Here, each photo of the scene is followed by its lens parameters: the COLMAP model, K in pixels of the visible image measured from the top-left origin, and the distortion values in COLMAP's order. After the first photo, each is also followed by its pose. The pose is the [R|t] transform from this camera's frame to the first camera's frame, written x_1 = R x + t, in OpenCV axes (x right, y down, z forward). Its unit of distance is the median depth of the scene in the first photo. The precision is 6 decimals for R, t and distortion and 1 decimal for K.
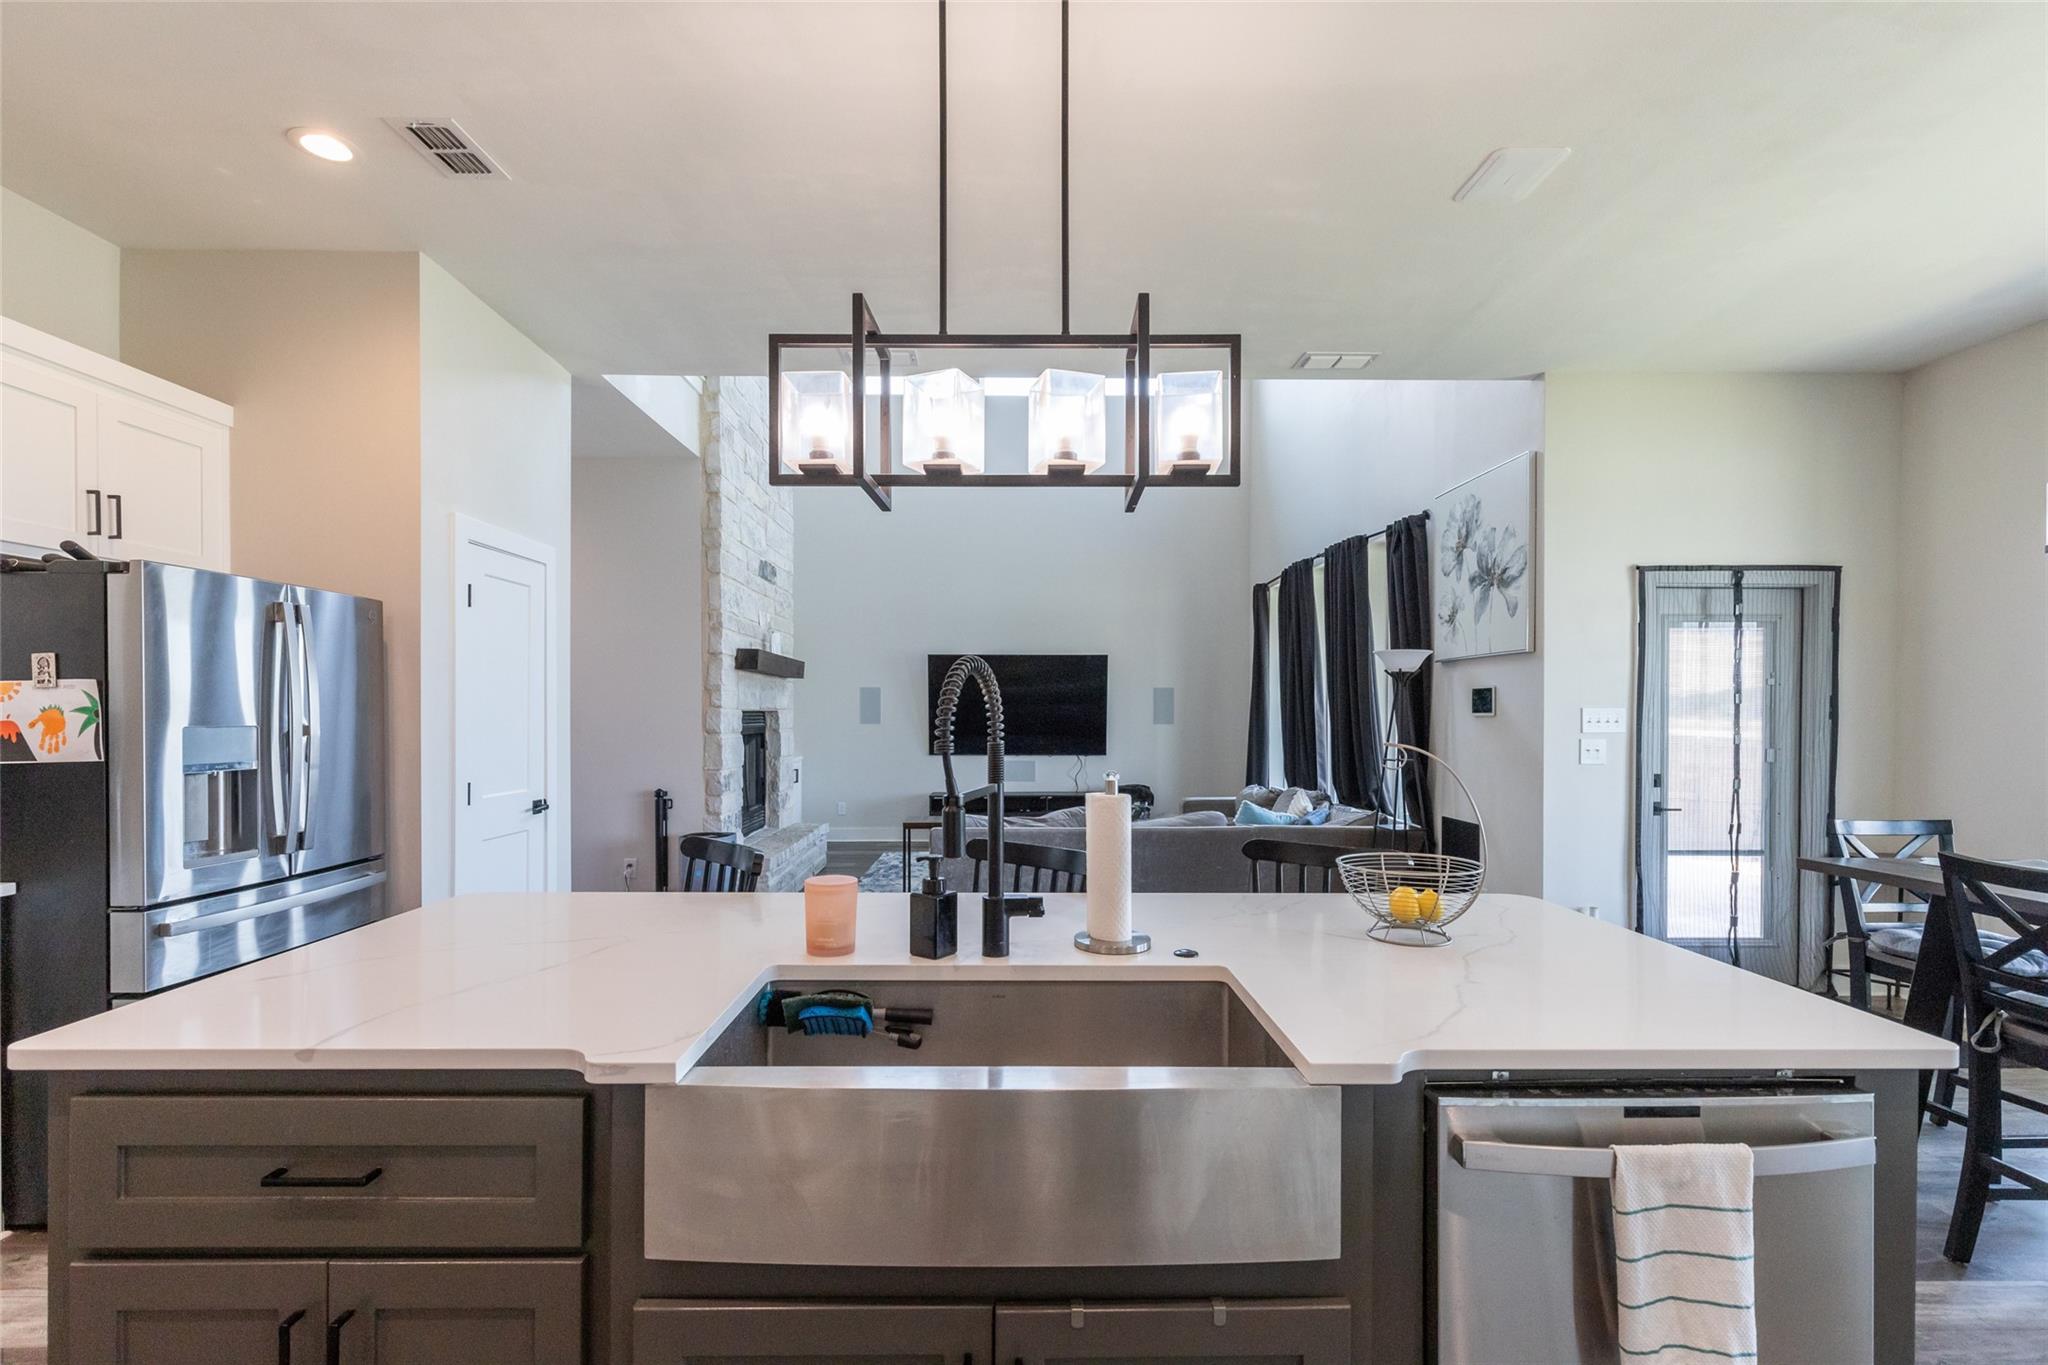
lens RADIAL K [[921.9, 0, 1041.6], [0, 921.9, 718.7], [0, 0, 1]] dist [0.003046, 0.000027]
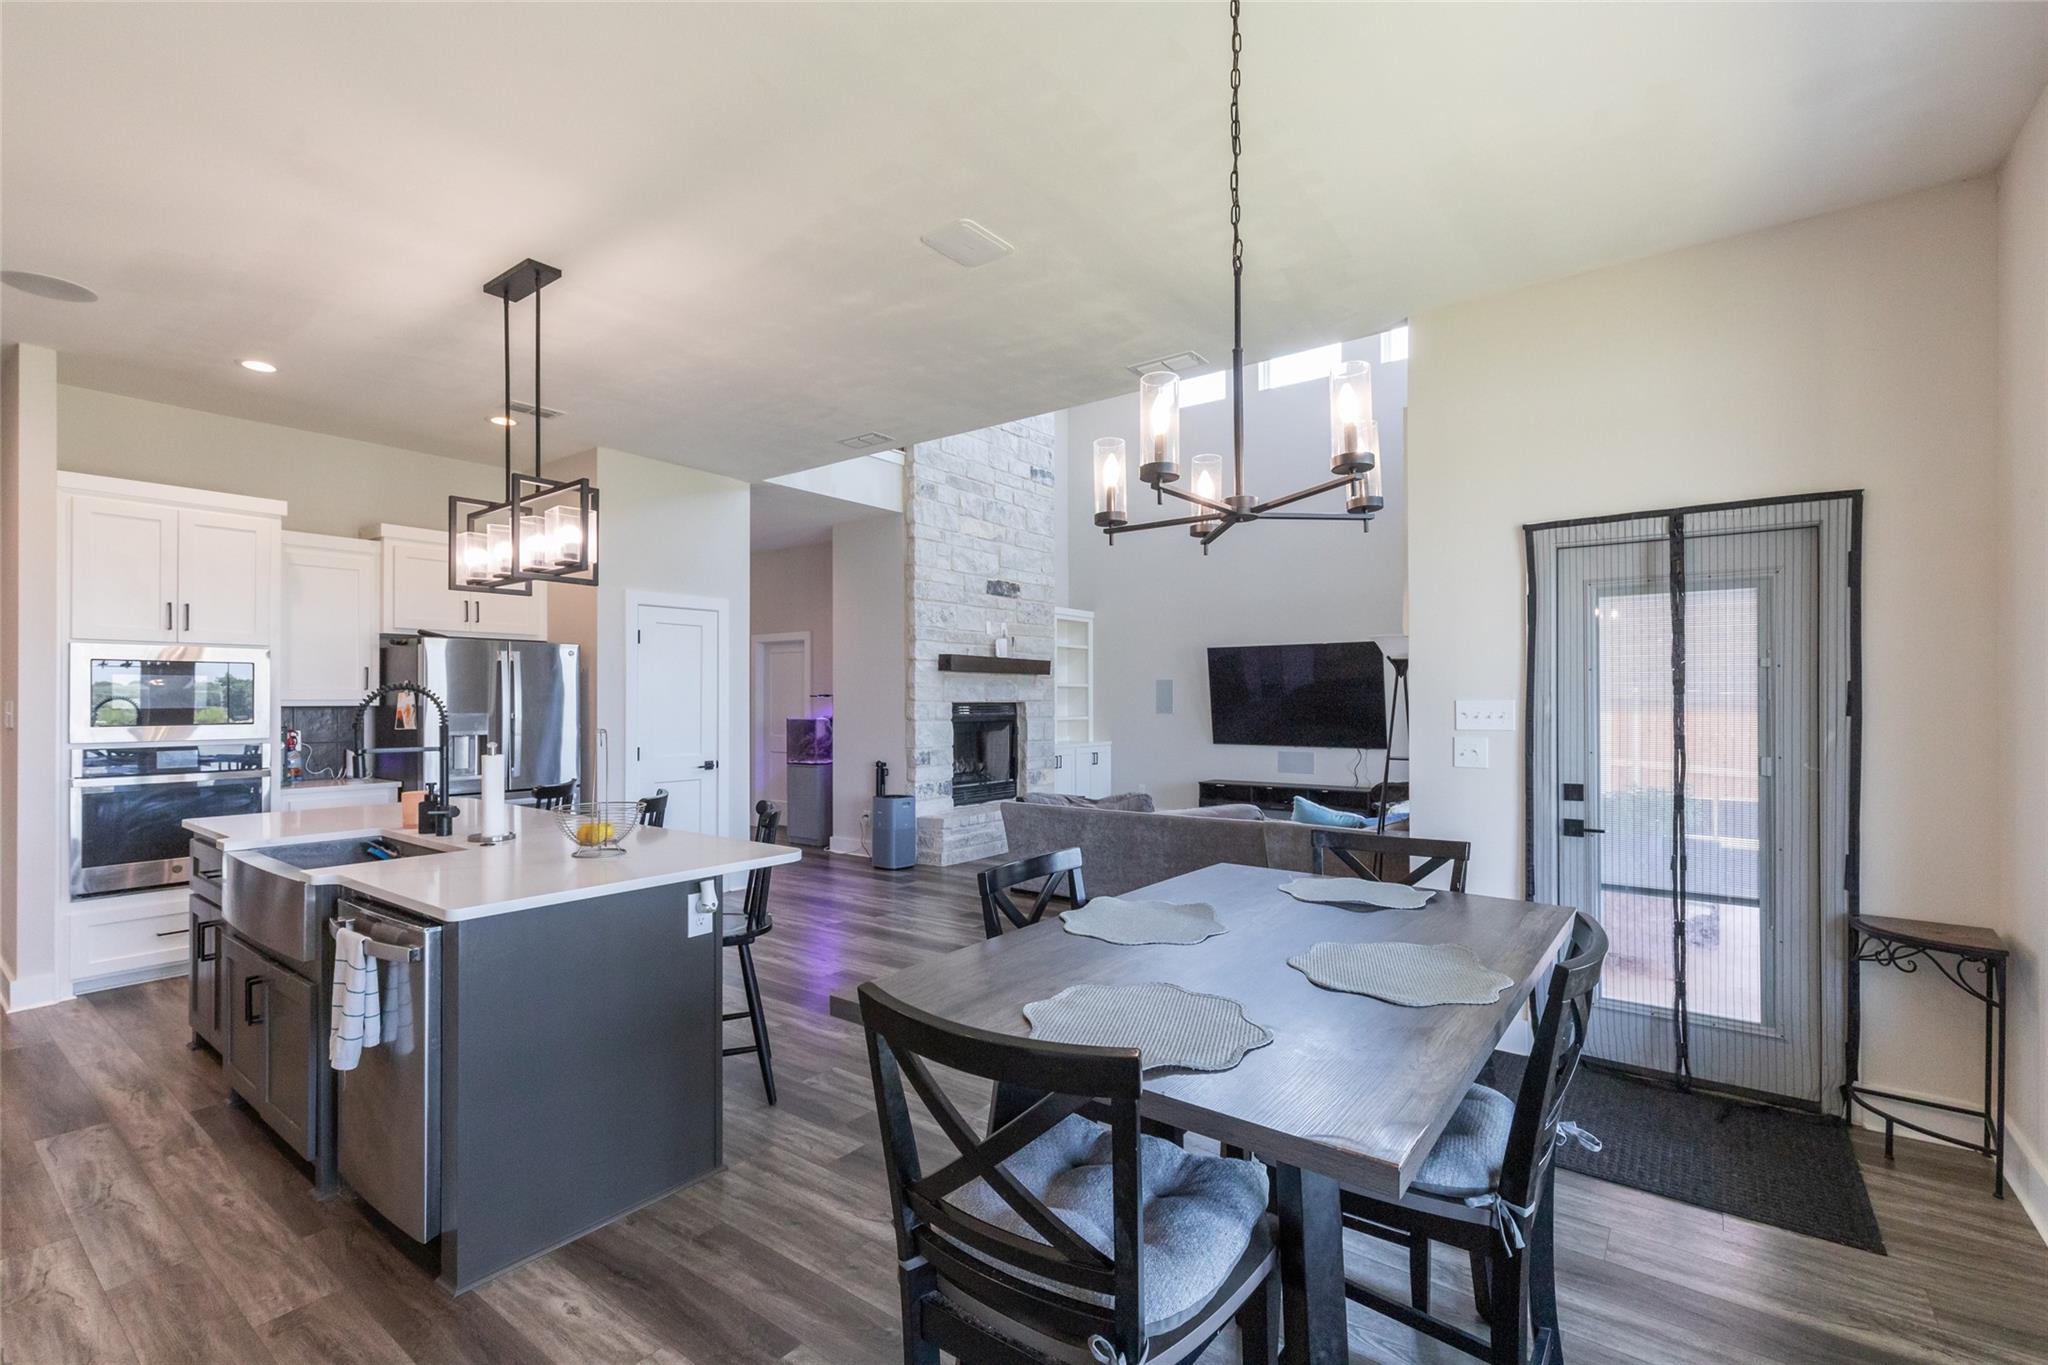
lens RADIAL K [[921.9, 0, 1018.7], [0, 921.9, 691.2], [0, 0, 1]] dist [0.003046, 0.000027]
pose [[0.785510, -0.009269, -0.618779, 0.788992], [-0.001850, 0.999848, -0.017325, -0.004510], [0.618846, 0.014754, 0.785374, 0.087542]]
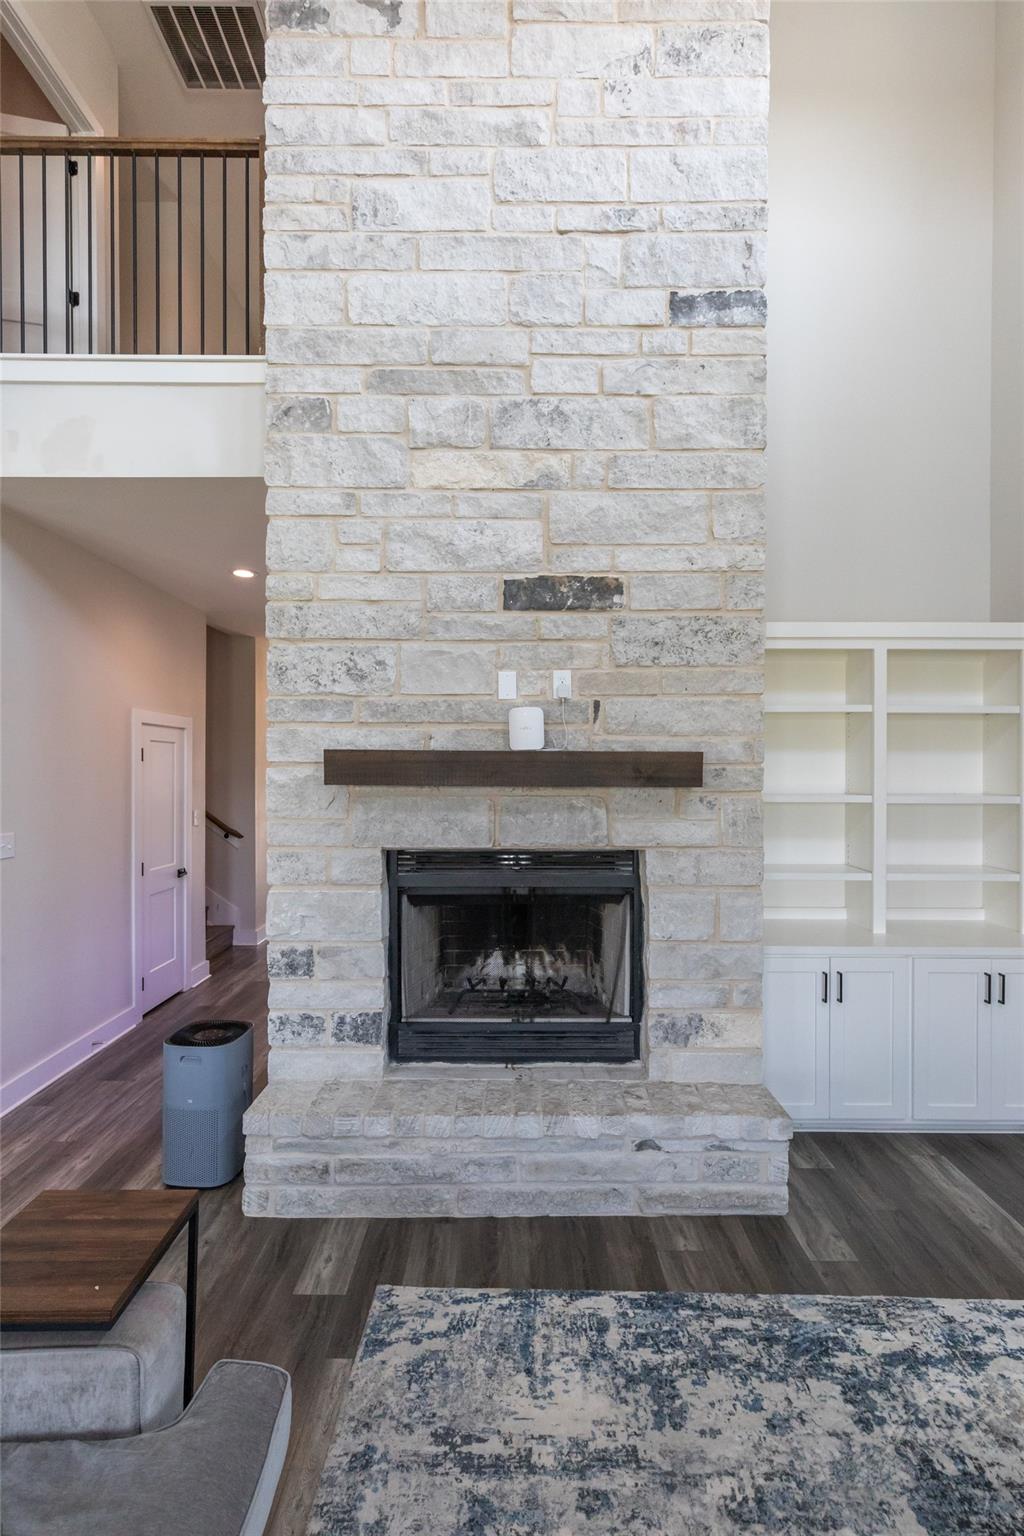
lens RADIAL K [[691.4, 0, 506.4], [0, 691.4, 768.3], [0, 0, 1]] dist [0.003046, 0.000027]
pose [[-0.029093, 0.000439, -0.999577, 0.178611], [-0.011689, 0.999931, 0.000779, -0.095616], [0.999508, 0.011706, -0.029086, 1.633776]]
